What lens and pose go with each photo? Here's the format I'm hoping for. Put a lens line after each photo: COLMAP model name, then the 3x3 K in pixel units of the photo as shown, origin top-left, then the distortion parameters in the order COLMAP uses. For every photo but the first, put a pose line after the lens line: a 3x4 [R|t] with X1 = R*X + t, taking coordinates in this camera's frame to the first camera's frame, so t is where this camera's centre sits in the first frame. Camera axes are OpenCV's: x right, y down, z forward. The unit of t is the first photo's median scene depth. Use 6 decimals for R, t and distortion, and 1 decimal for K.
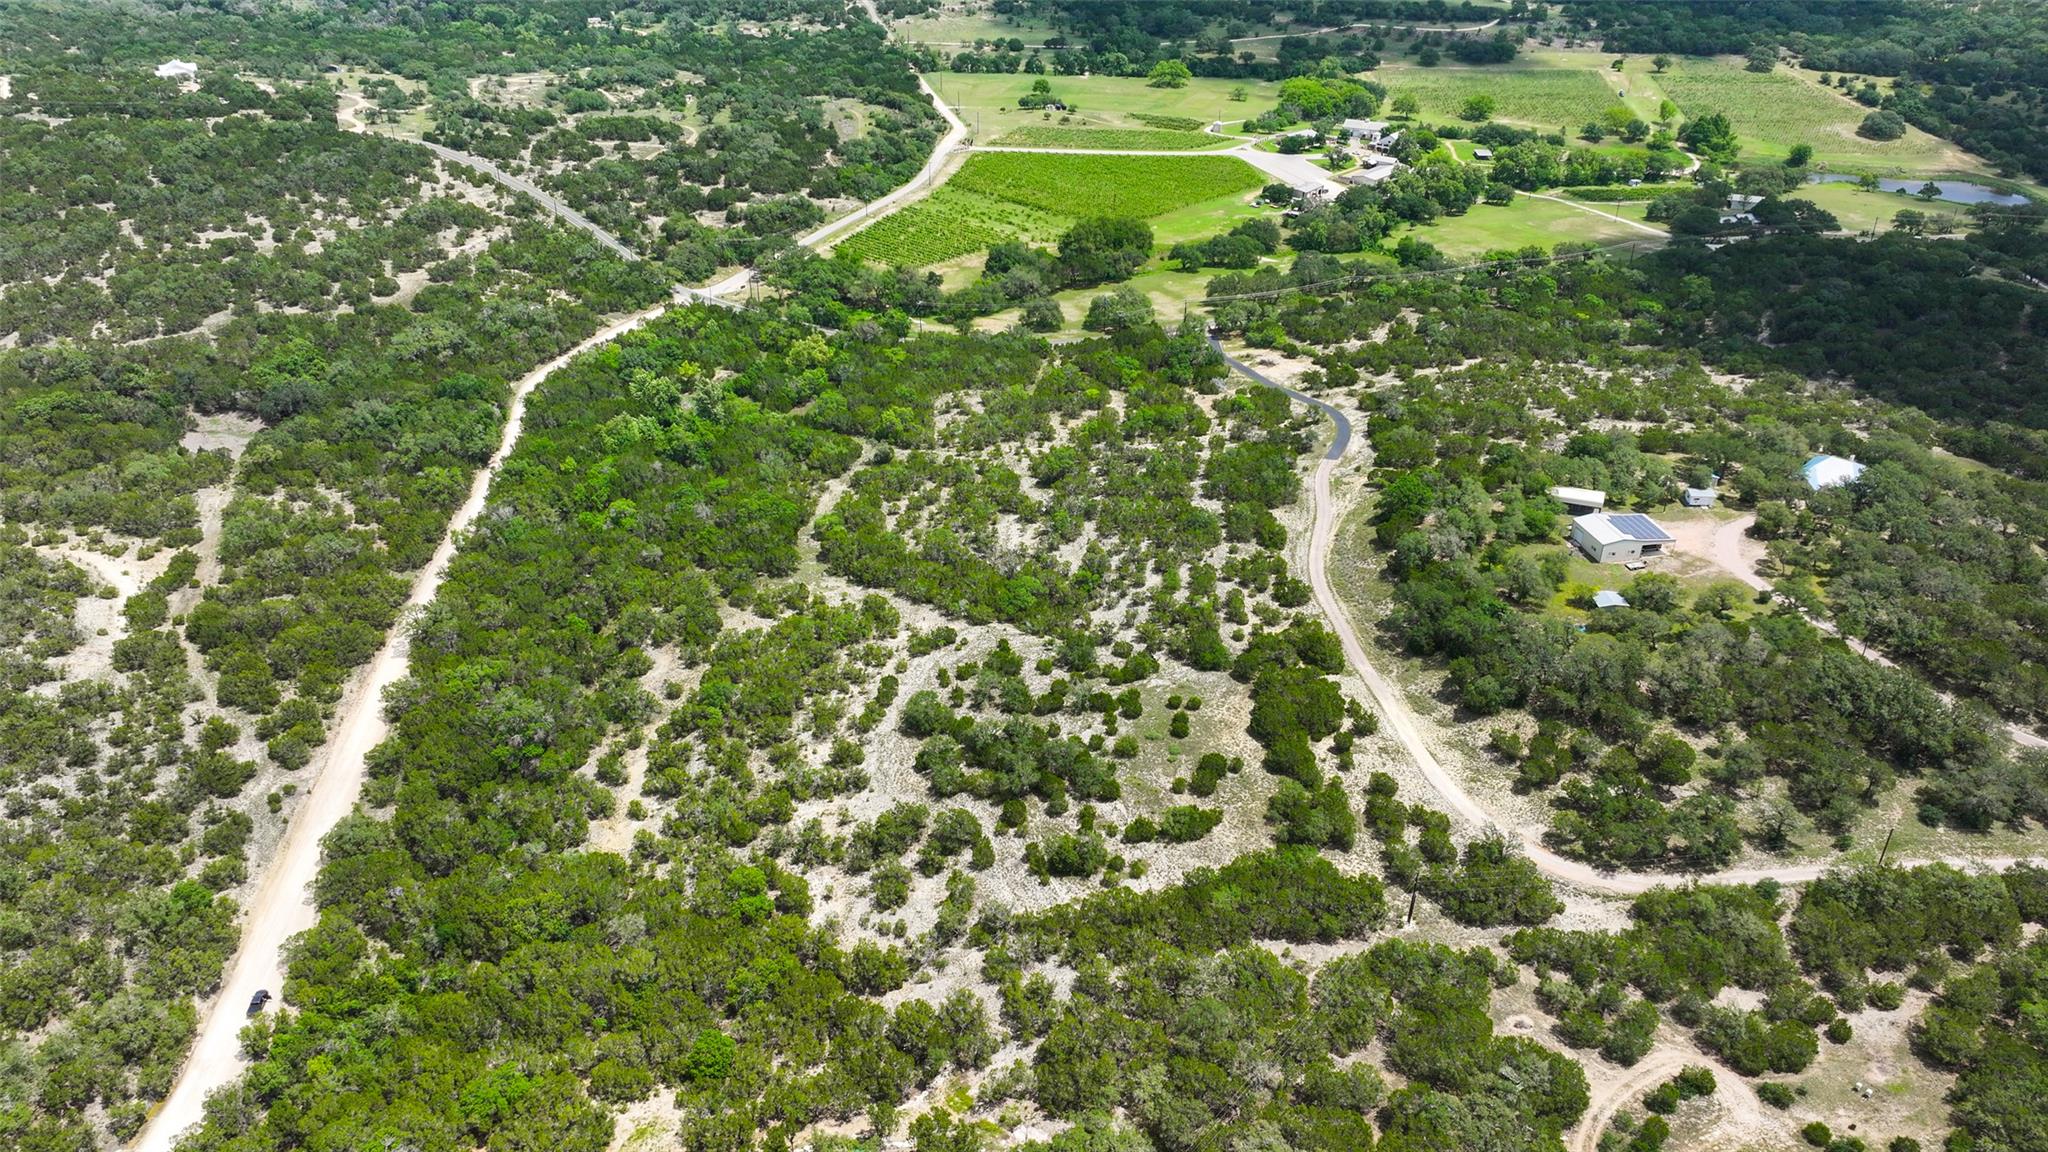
lens RADIAL K [[1433.6, 0, 1033.7], [0, 1433.6, 576.9], [0, 0, 1]] dist [-0.000011, 0.008726]
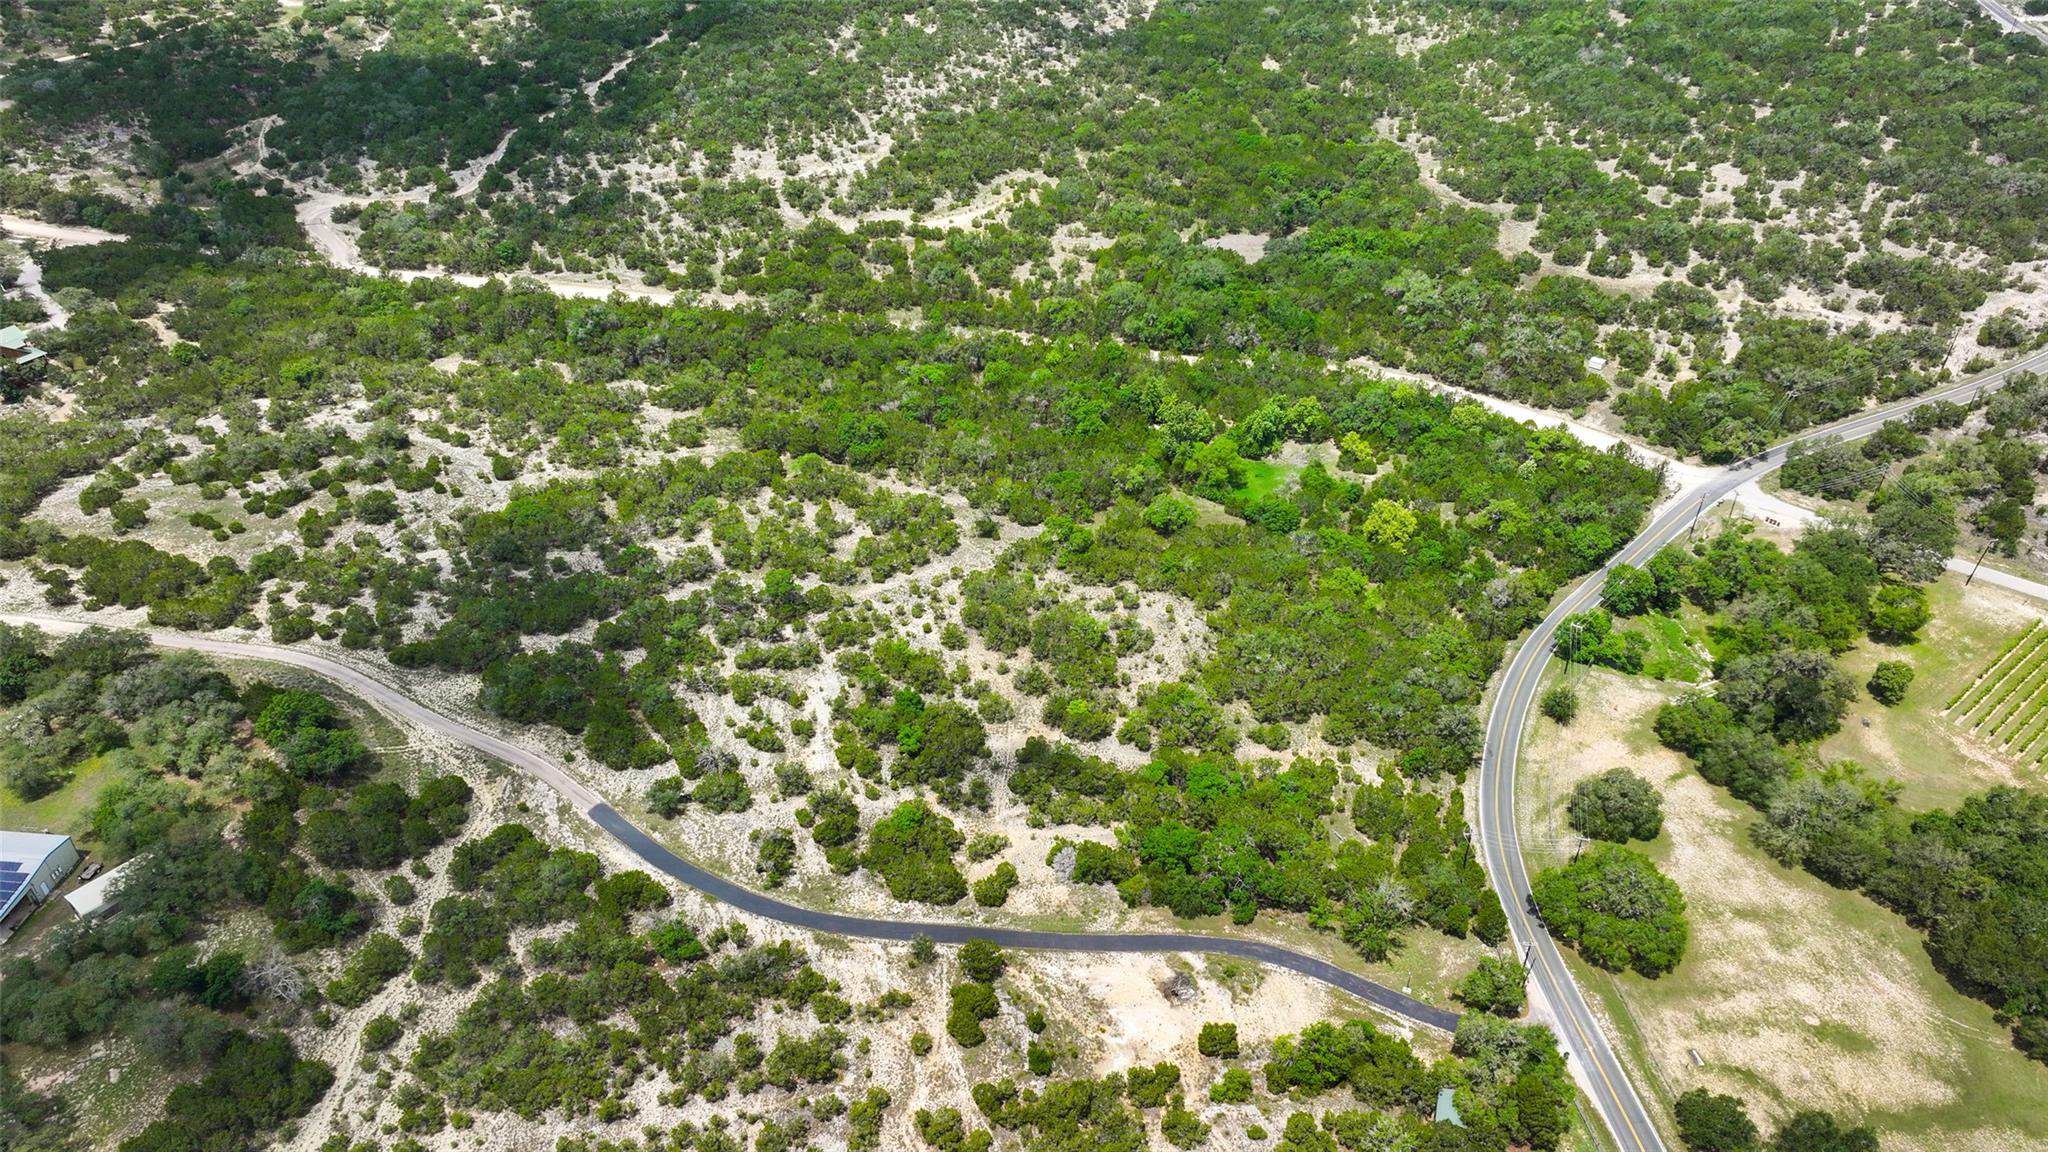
lens RADIAL K [[1433.6, 0, 1033.7], [0, 1433.6, 576.9], [0, 0, 1]] dist [-0.000011, 0.008726]
pose [[-0.283632, 0.551928, -0.784174, 0.657729], [-0.475748, 0.629029, 0.614807, -0.700303], [0.832597, 0.547447, 0.084166, 1.155133]]
